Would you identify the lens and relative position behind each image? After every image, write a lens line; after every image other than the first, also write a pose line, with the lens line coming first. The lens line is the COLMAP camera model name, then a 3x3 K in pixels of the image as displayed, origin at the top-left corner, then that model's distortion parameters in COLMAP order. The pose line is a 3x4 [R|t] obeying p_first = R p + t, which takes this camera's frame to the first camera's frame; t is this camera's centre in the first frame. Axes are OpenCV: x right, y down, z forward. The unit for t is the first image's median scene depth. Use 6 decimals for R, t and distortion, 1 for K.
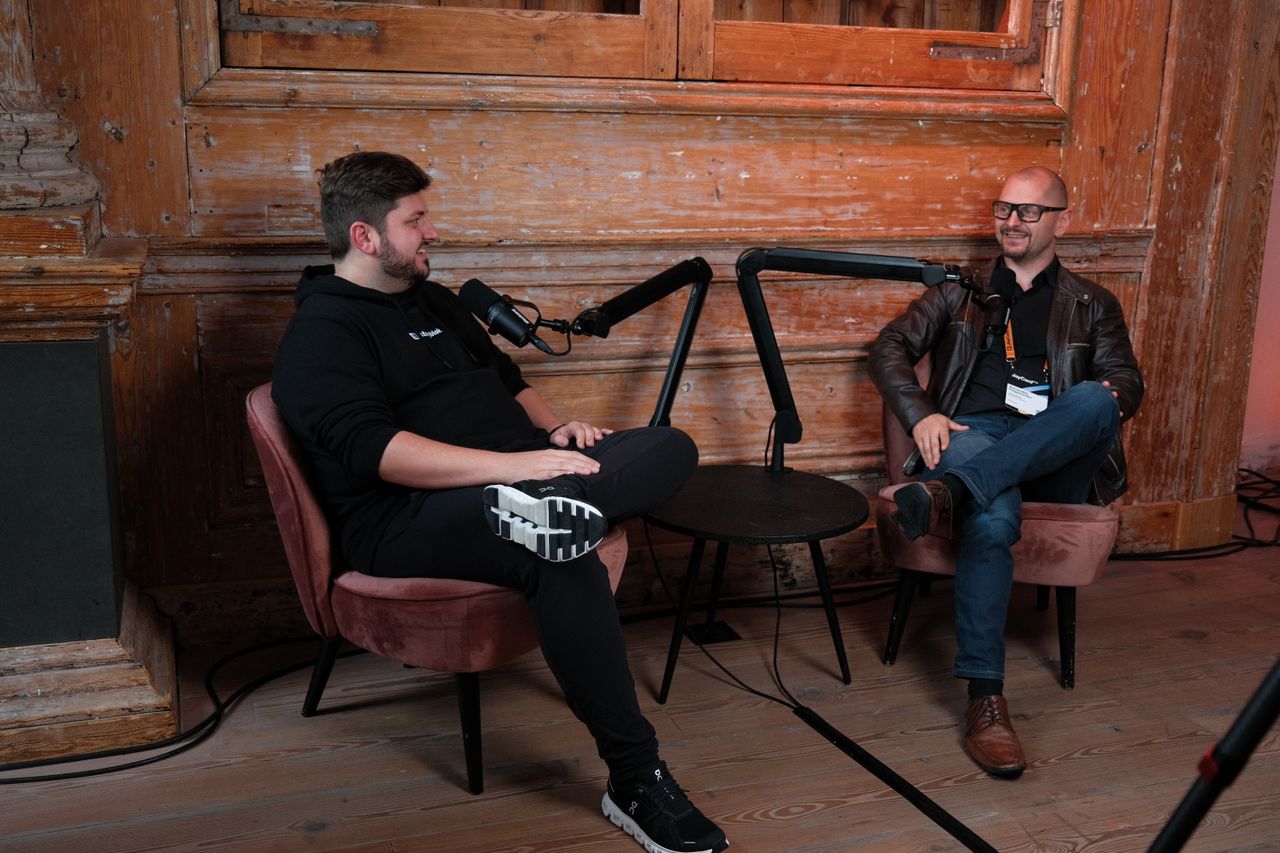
lens RADIAL K [[1306.6, 0, 651.4], [0, 1306.6, 425.0], [0, 0, 1]] dist [0.002949, 0.000000]
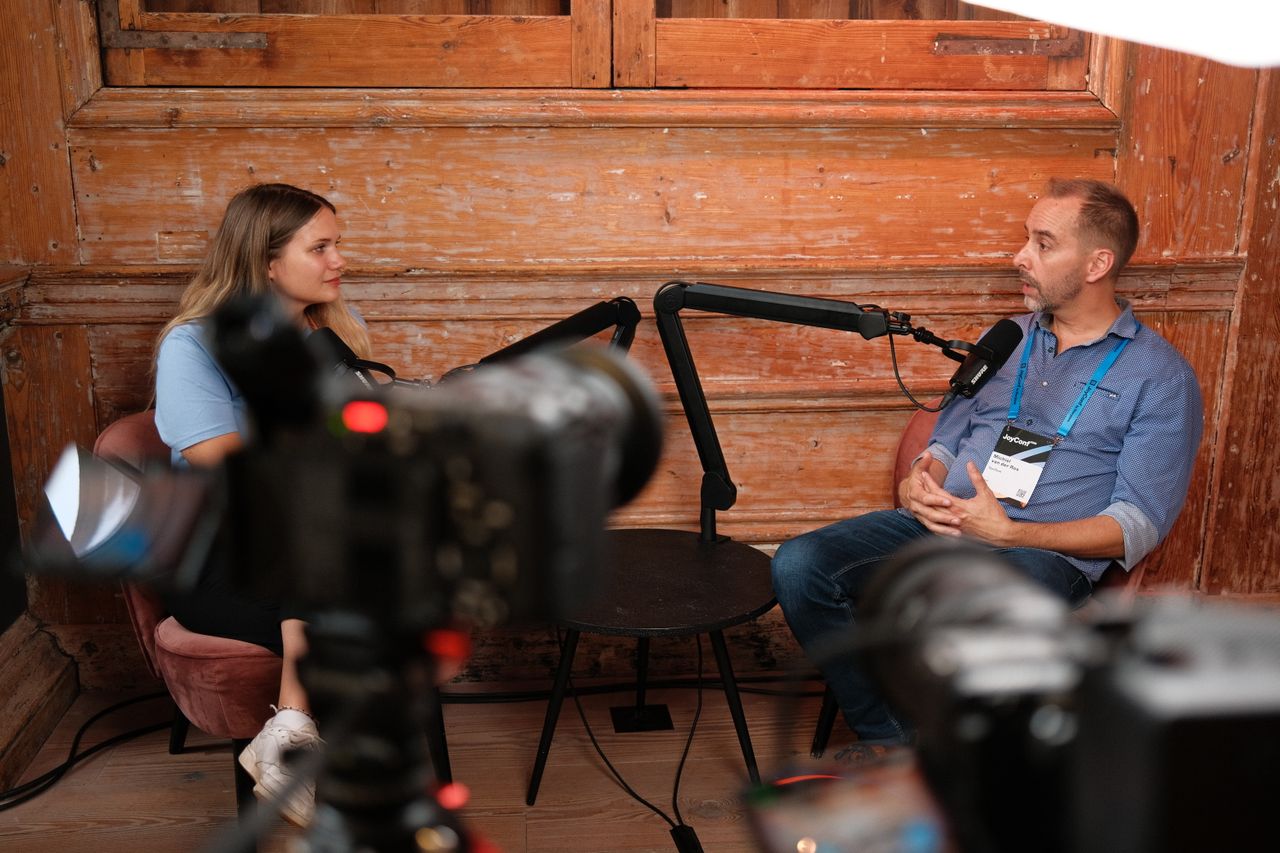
lens RADIAL K [[1306.6, 0, 648.5], [0, 1306.6, 426.4], [0, 0, 1]] dist [0.002949, 0.000000]
pose [[0.971665, 0.037282, -0.233403, 0.252104], [-0.037228, 0.999296, 0.004639, -0.041494], [0.233411, 0.004182, 0.972369, 0.151641]]
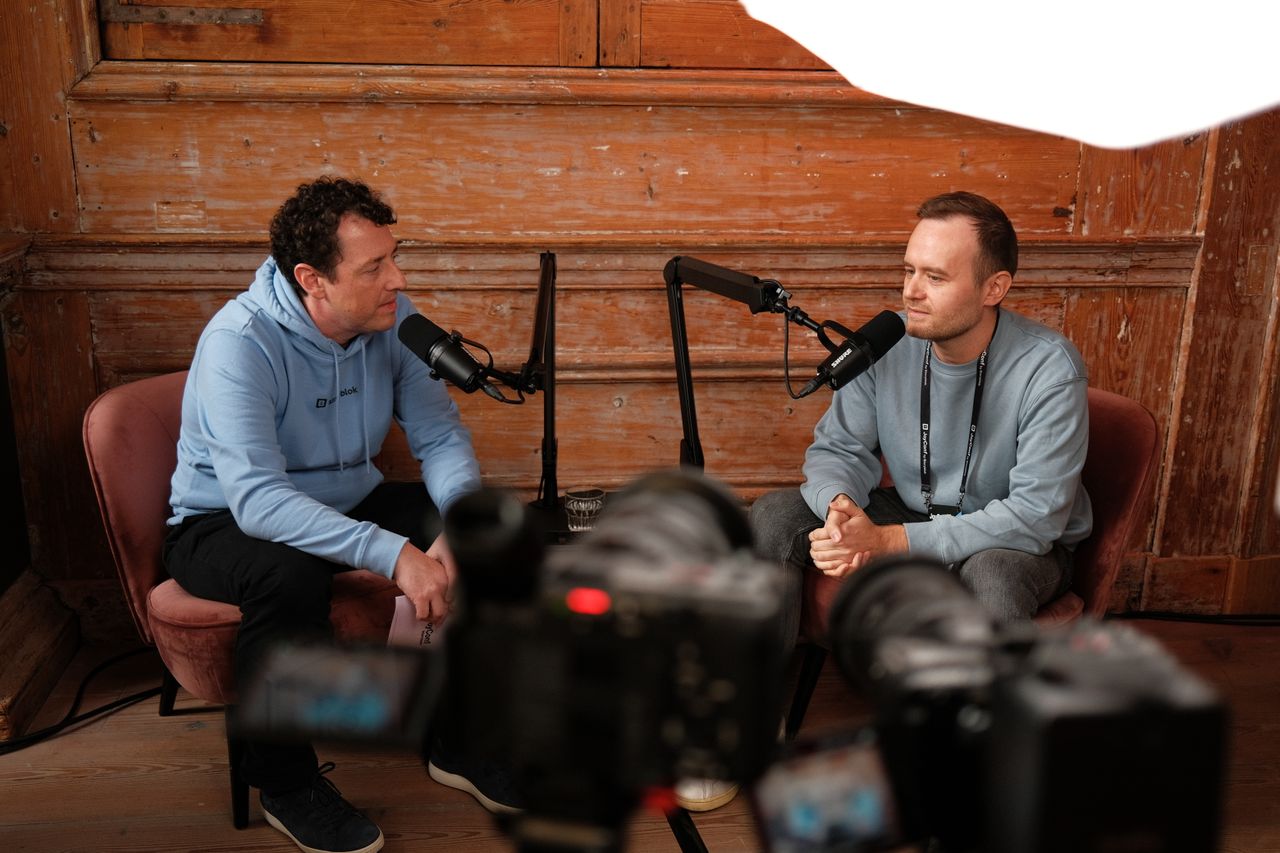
lens RADIAL K [[1306.6, 0, 646.6], [0, 1306.6, 426.6], [0, 0, 1]] dist [0.002949, 0.000000]
pose [[0.975620, 0.054628, -0.212557, 0.254165], [-0.046264, 0.997954, 0.044130, -0.055882], [0.214533, -0.033220, 0.976152, 0.112935]]
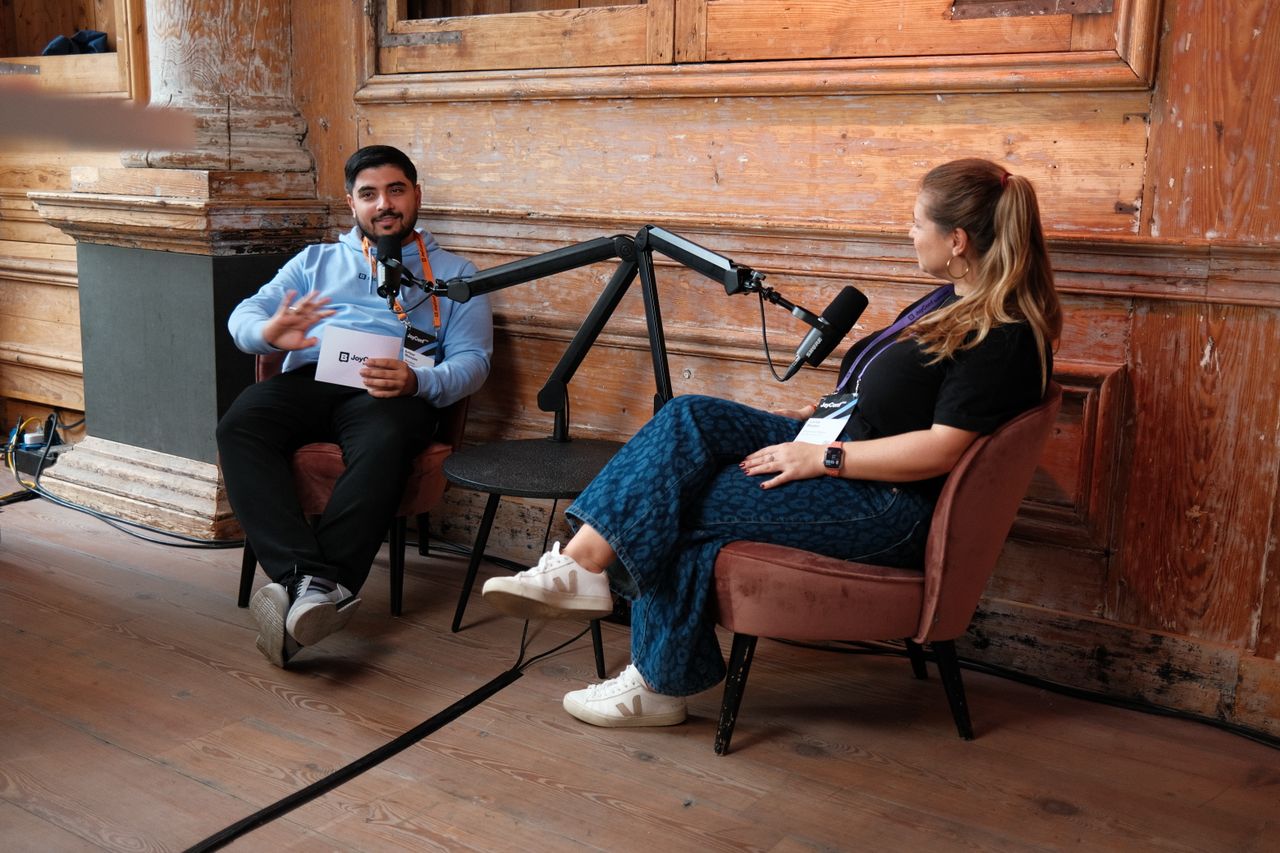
lens RADIAL K [[1306.6, 0, 641.9], [0, 1306.6, 422.4], [0, 0, 1]] dist [0.002949, 0.000000]
pose [[0.591662, 0.141367, -0.793695, 0.834143], [-0.199405, 0.979577, 0.025828, -0.012438], [0.781136, 0.142985, 0.607768, 0.397665]]
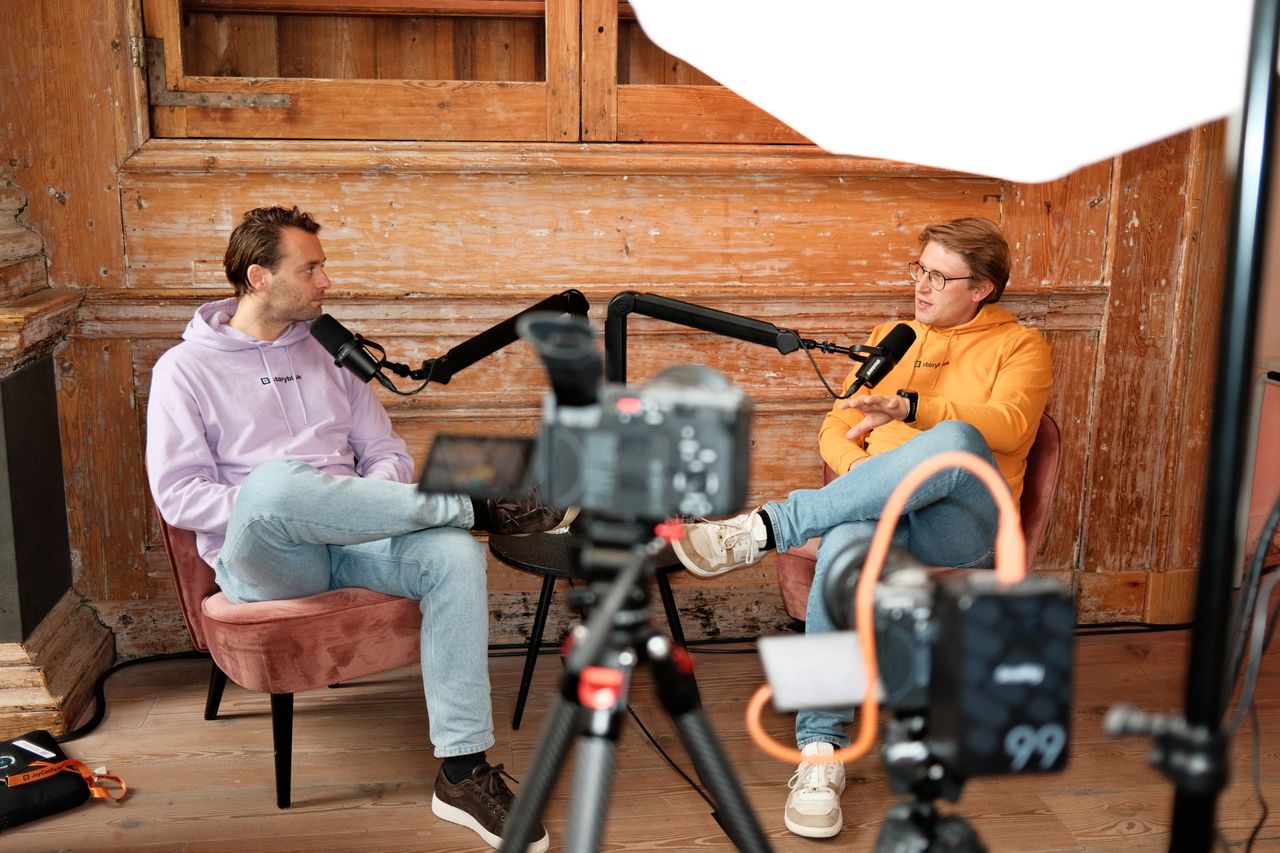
lens RADIAL K [[1306.6, 0, 645.4], [0, 1306.6, 427.1], [0, 0, 1]] dist [0.002949, 0.000000]
pose [[0.980448, 0.029649, -0.194534, 0.275842], [-0.035157, 0.999071, -0.024920, -0.011793], [0.193615, 0.031272, 0.980579, -0.007947]]
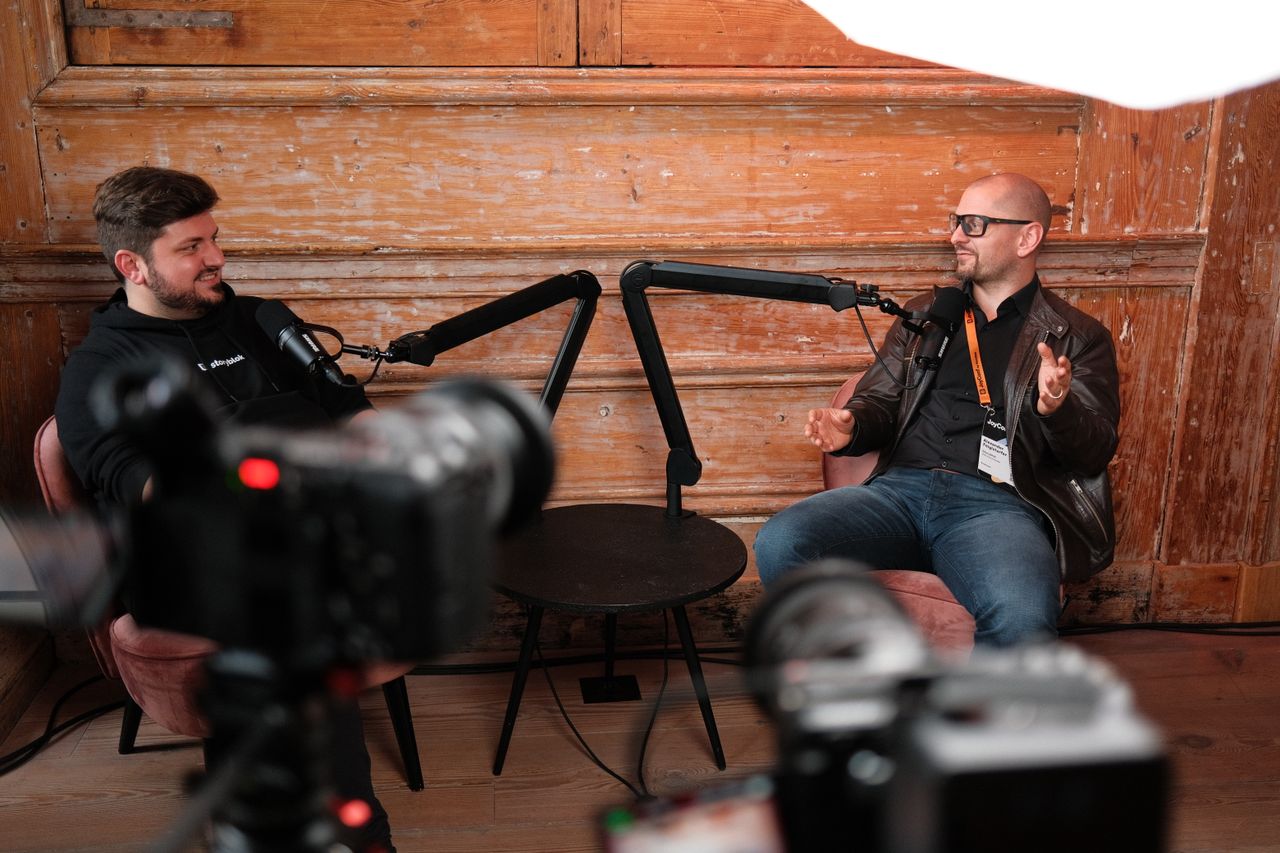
lens RADIAL K [[1306.6, 0, 648.0], [0, 1306.6, 425.9], [0, 0, 1]] dist [0.002949, 0.000000]
pose [[0.973937, 0.041847, -0.222925, 0.267354], [-0.034995, 0.998788, 0.034600, -0.053315], [0.224102, -0.025897, 0.974221, 0.143859]]
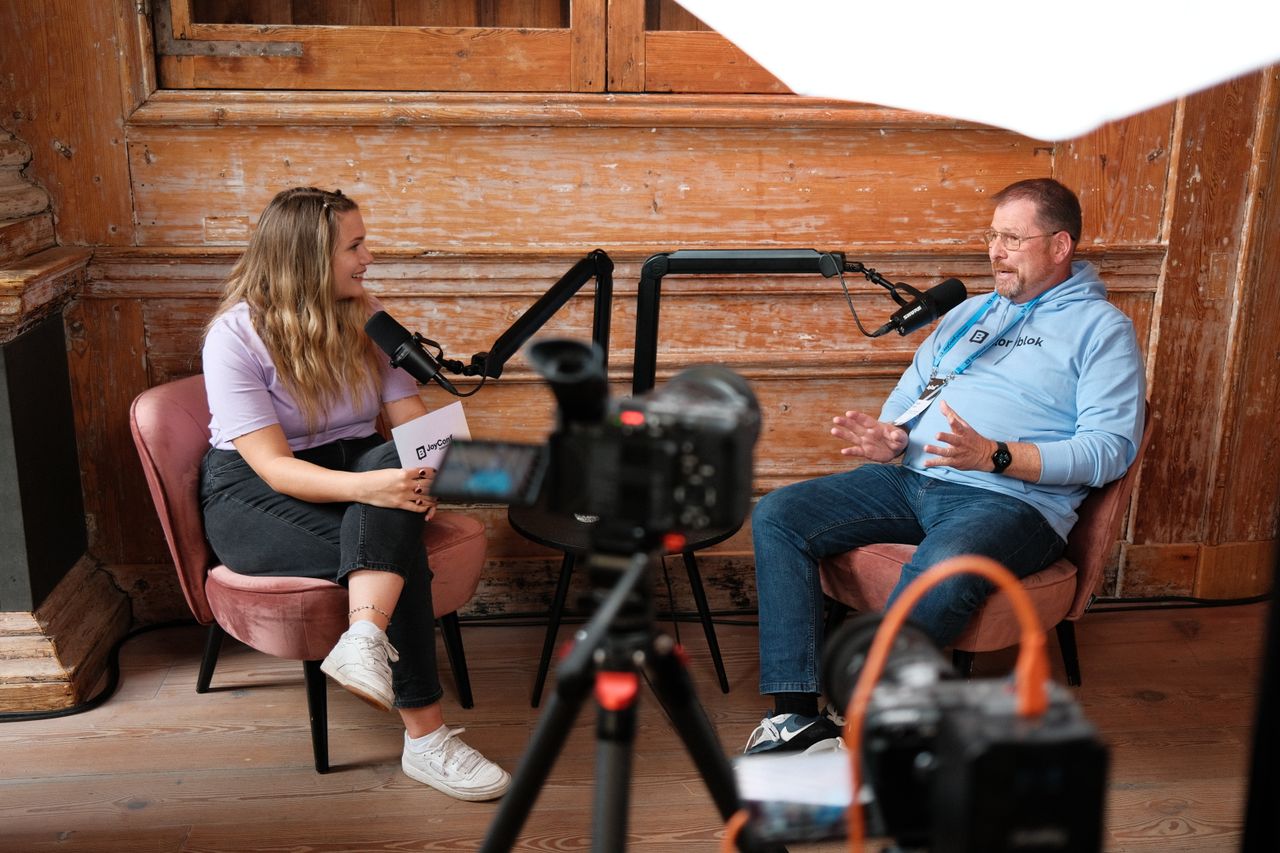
lens RADIAL K [[1306.6, 0, 646.2], [0, 1306.6, 428.1], [0, 0, 1]] dist [0.002949, 0.000000]
pose [[0.972682, 0.048527, -0.227012, 0.281625], [-0.042884, 0.998638, 0.029729, -0.039727], [0.228146, -0.019181, 0.973438, 0.035864]]
